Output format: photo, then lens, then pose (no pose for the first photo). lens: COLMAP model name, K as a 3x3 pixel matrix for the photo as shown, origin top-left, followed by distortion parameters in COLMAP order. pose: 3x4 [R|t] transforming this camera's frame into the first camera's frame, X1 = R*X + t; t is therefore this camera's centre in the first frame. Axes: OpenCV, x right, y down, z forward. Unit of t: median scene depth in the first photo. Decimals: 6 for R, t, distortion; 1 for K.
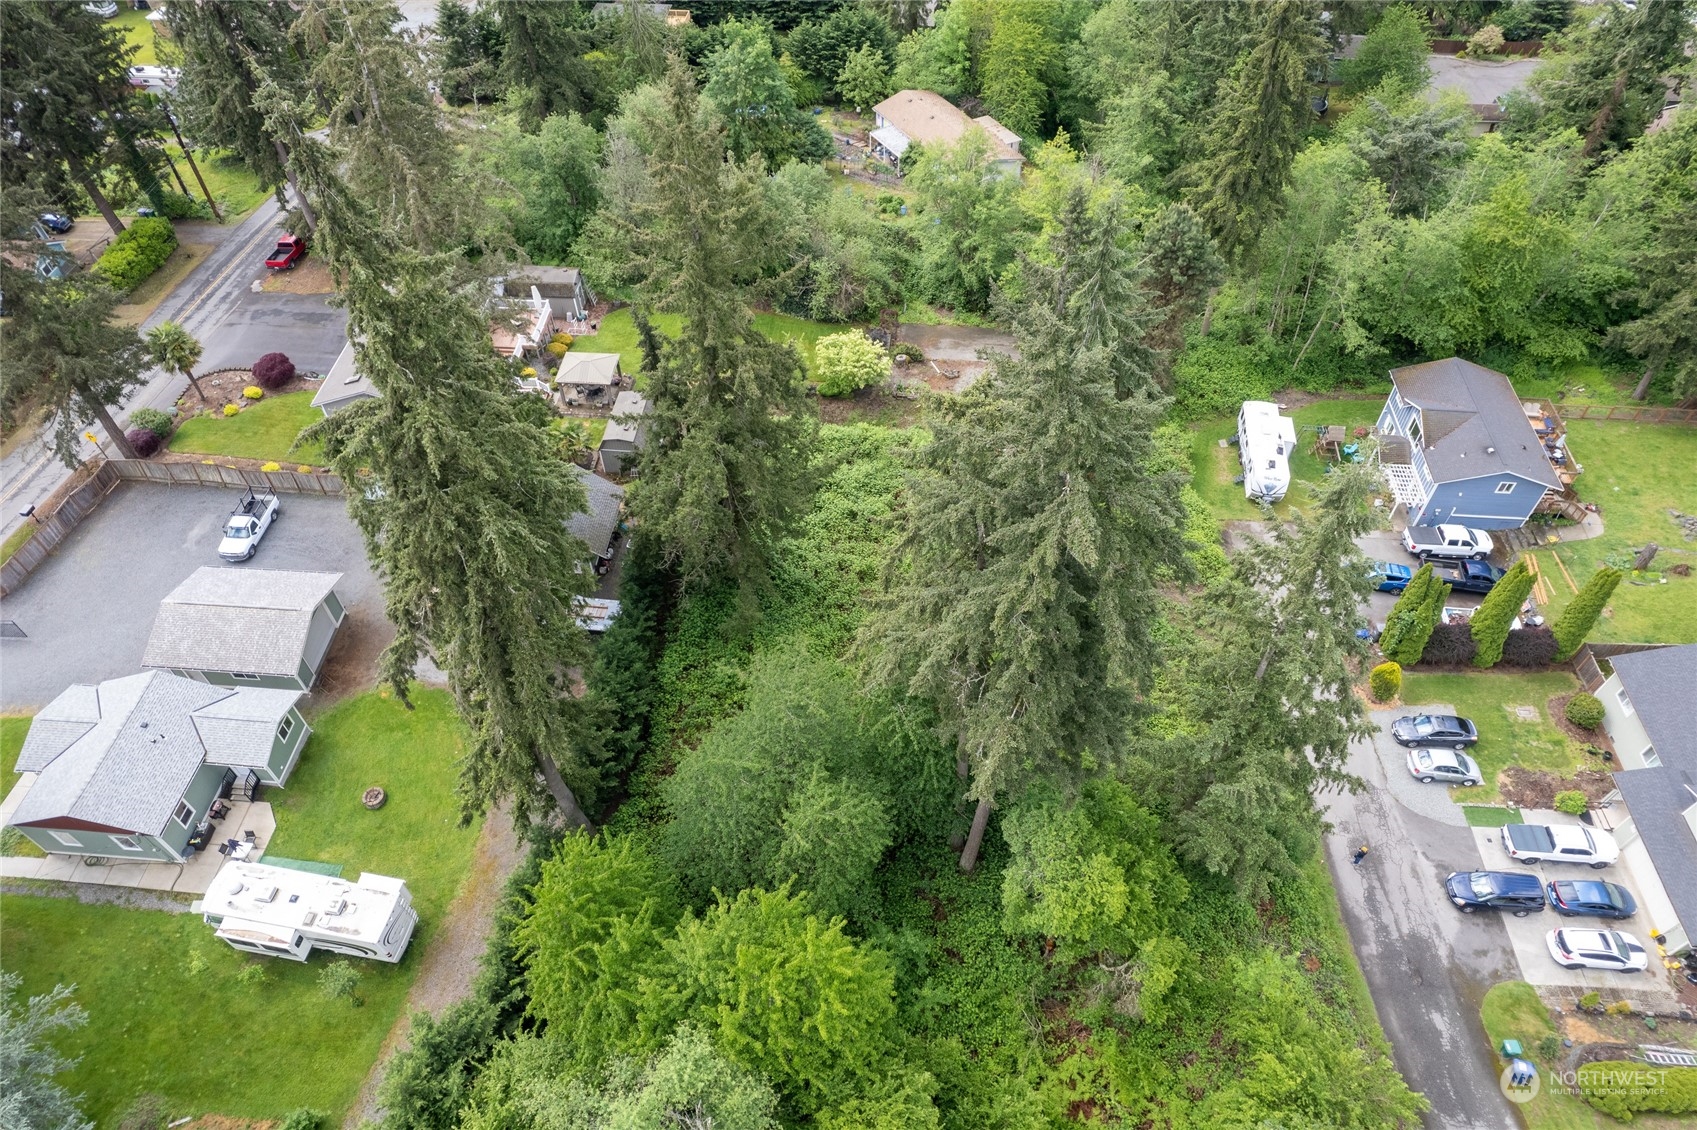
lens RADIAL K [[1076.6, 0, 855.1], [0, 1076.6, 577.9], [0, 0, 1]] dist [-0.084815, 0.075559]
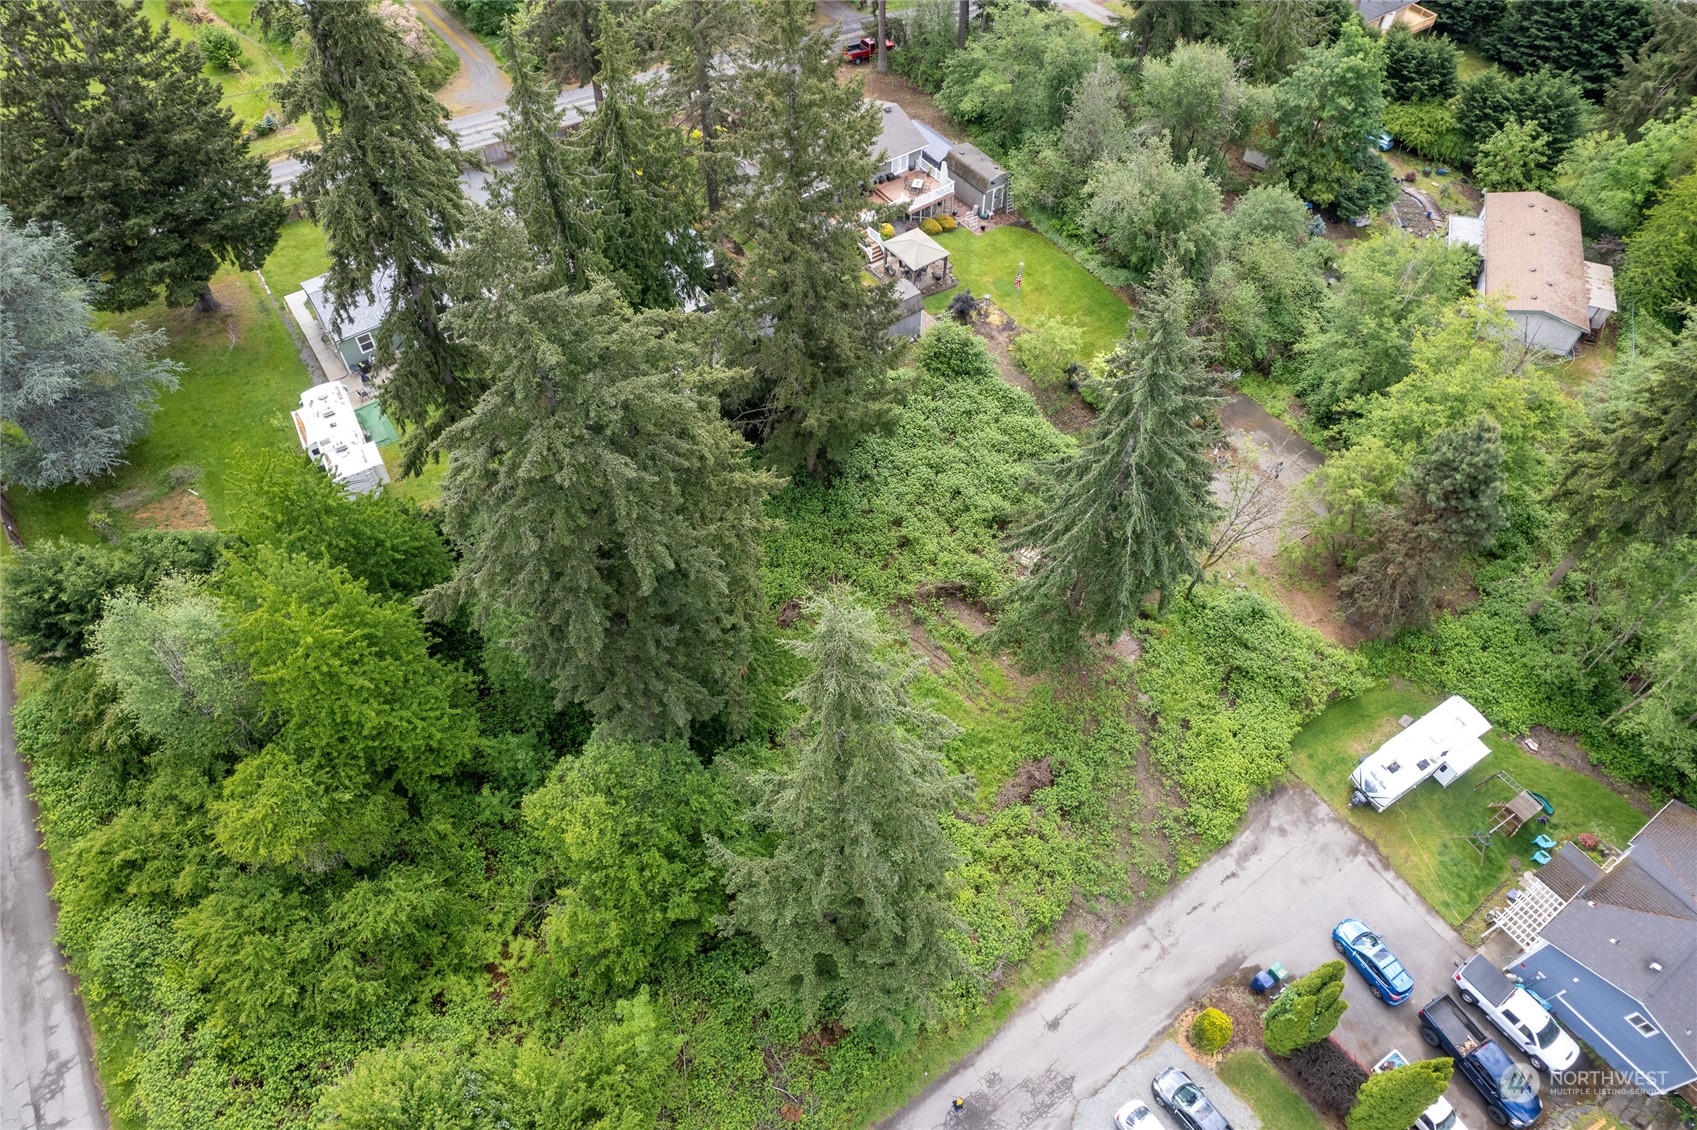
lens RADIAL K [[1076.6, 0, 855.1], [0, 1076.6, 577.9], [0, 0, 1]] dist [-0.084815, 0.075559]
pose [[0.636995, 0.617486, -0.461463, 0.412108], [-0.589312, 0.775981, 0.224867, -0.155604], [0.496939, 0.128706, 0.858188, 0.127656]]
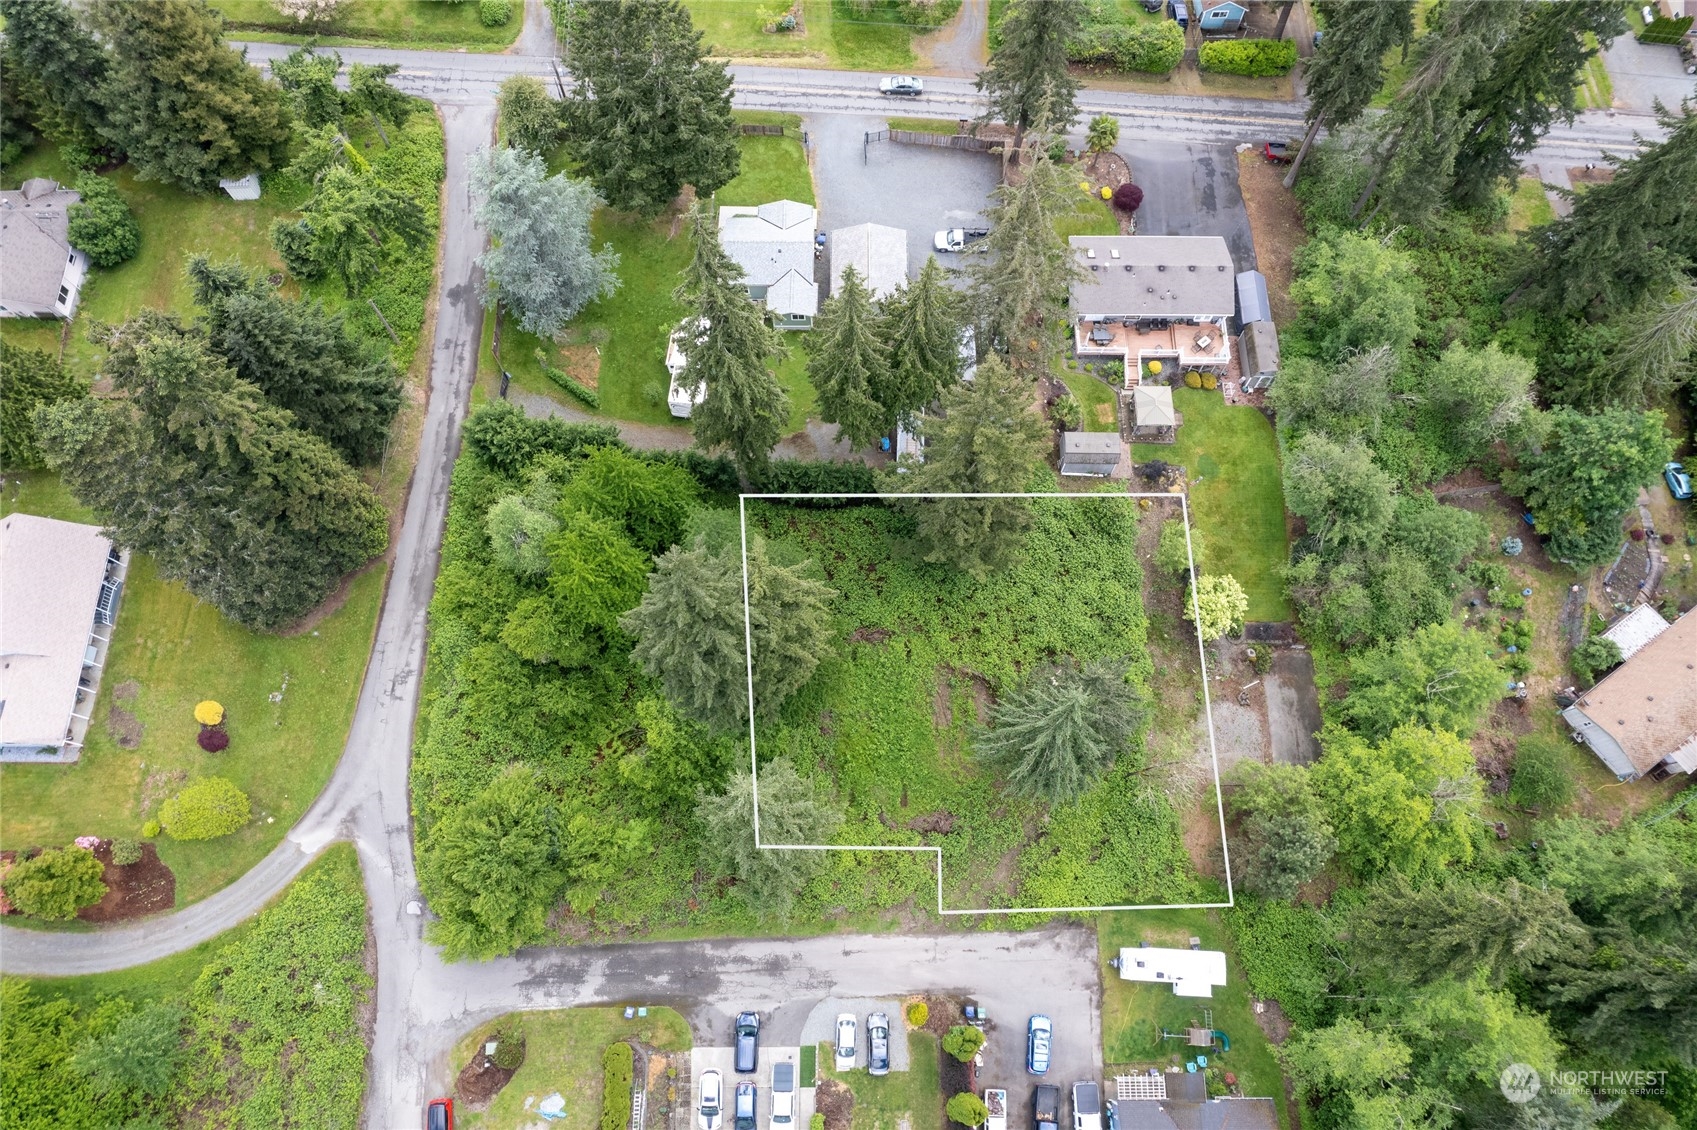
lens RADIAL K [[1076.6, 0, 855.1], [0, 1076.6, 577.9], [0, 0, 1]] dist [-0.084815, 0.075559]
pose [[0.071238, 0.940849, -0.331252, 0.357366], [-0.760553, 0.266102, 0.592241, -0.660849], [0.645356, 0.209744, 0.734522, -0.125395]]
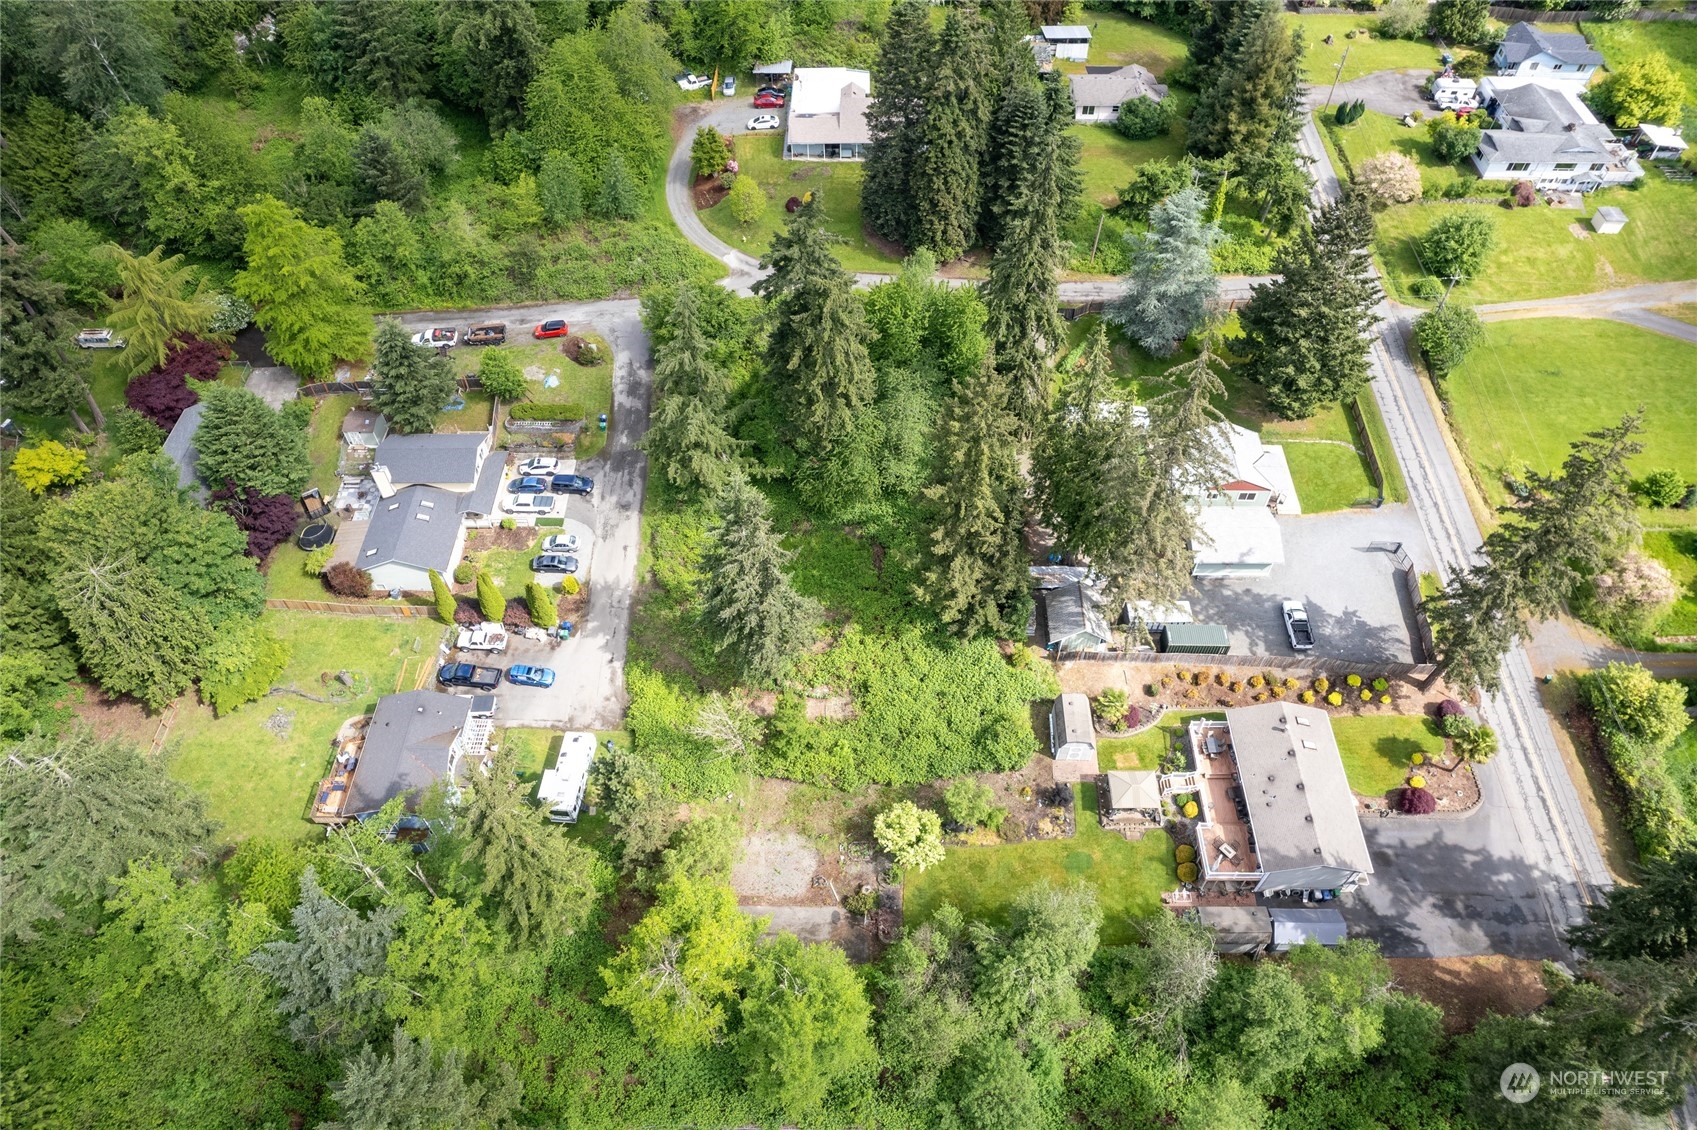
lens RADIAL K [[1076.6, 0, 855.1], [0, 1076.6, 577.9], [0, 0, 1]] dist [-0.084815, 0.075559]
pose [[-0.998211, 0.052140, -0.029267, 0.078897], [-0.039018, -0.197141, 0.979598, -1.361194], [0.045307, 0.978988, 0.198823, 0.563514]]
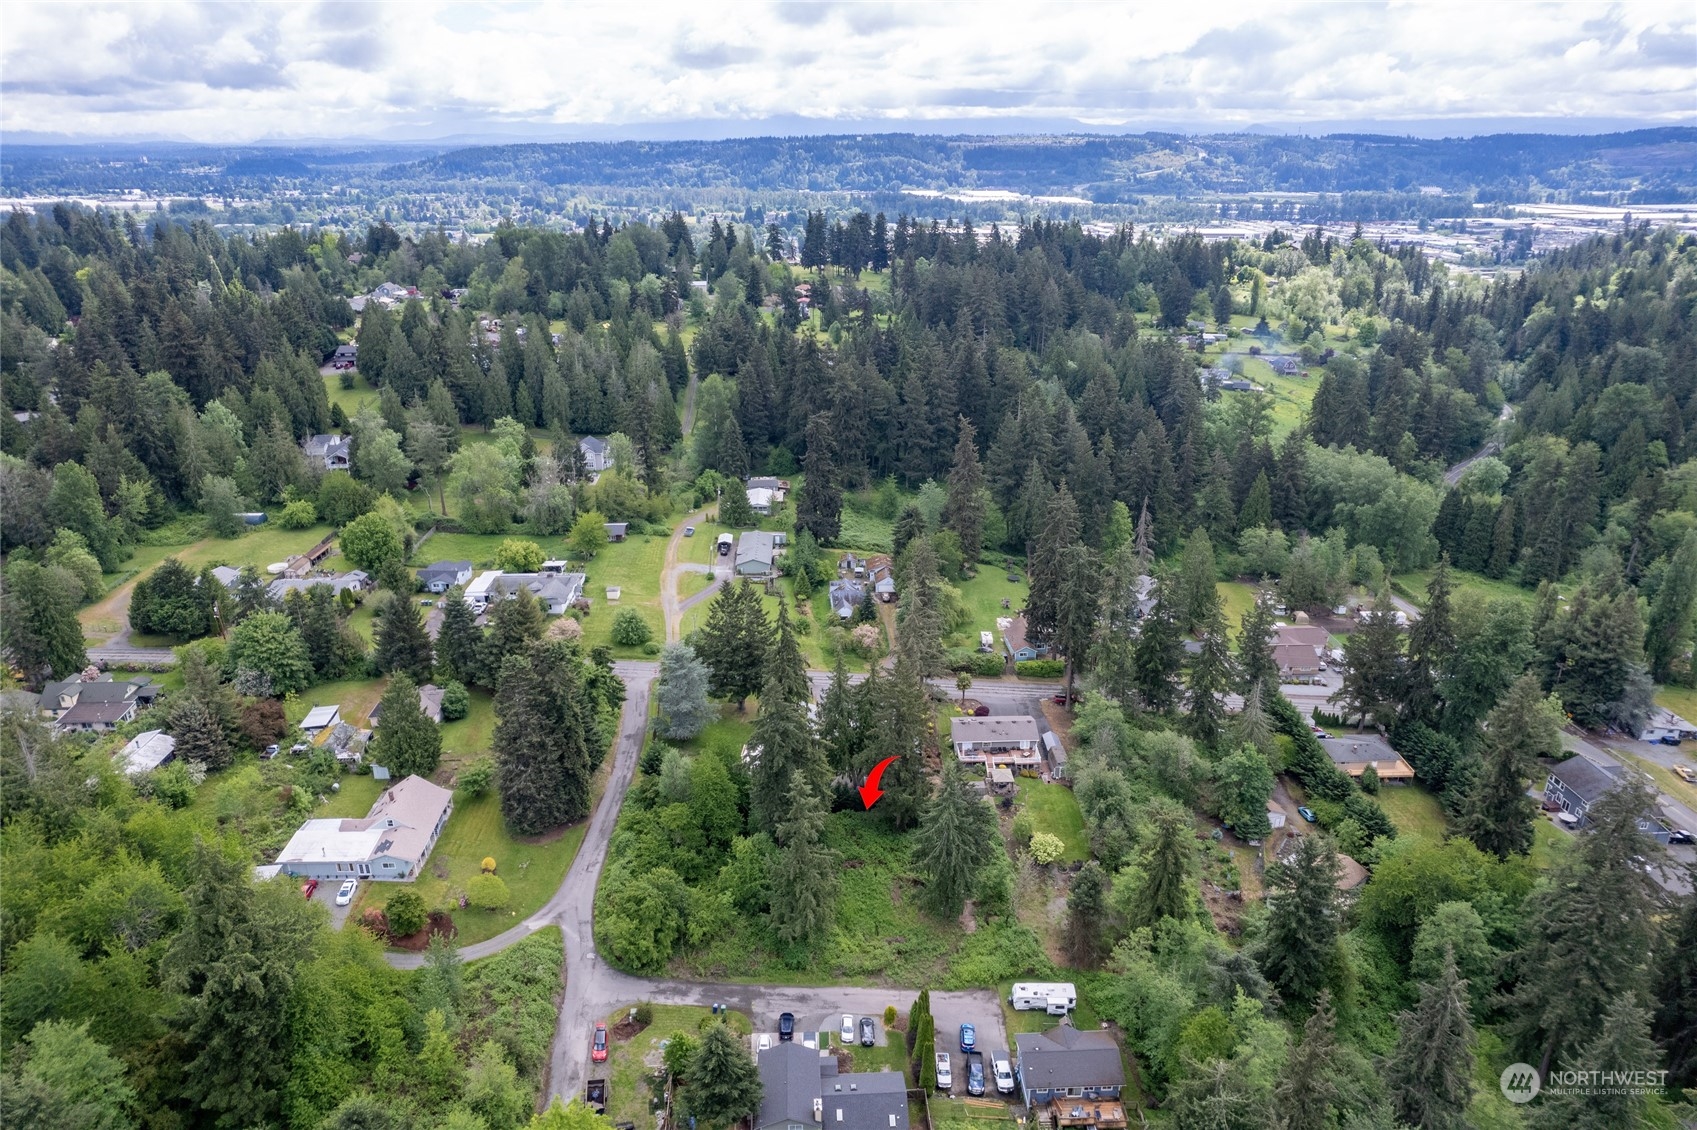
lens RADIAL K [[1076.6, 0, 855.1], [0, 1076.6, 577.9], [0, 0, 1]] dist [-0.084815, 0.075559]
pose [[0.110091, 0.380167, -0.918342, 1.827212], [-0.759081, 0.628616, 0.169230, -0.661574], [0.641620, 0.678465, 0.357783, -0.370831]]
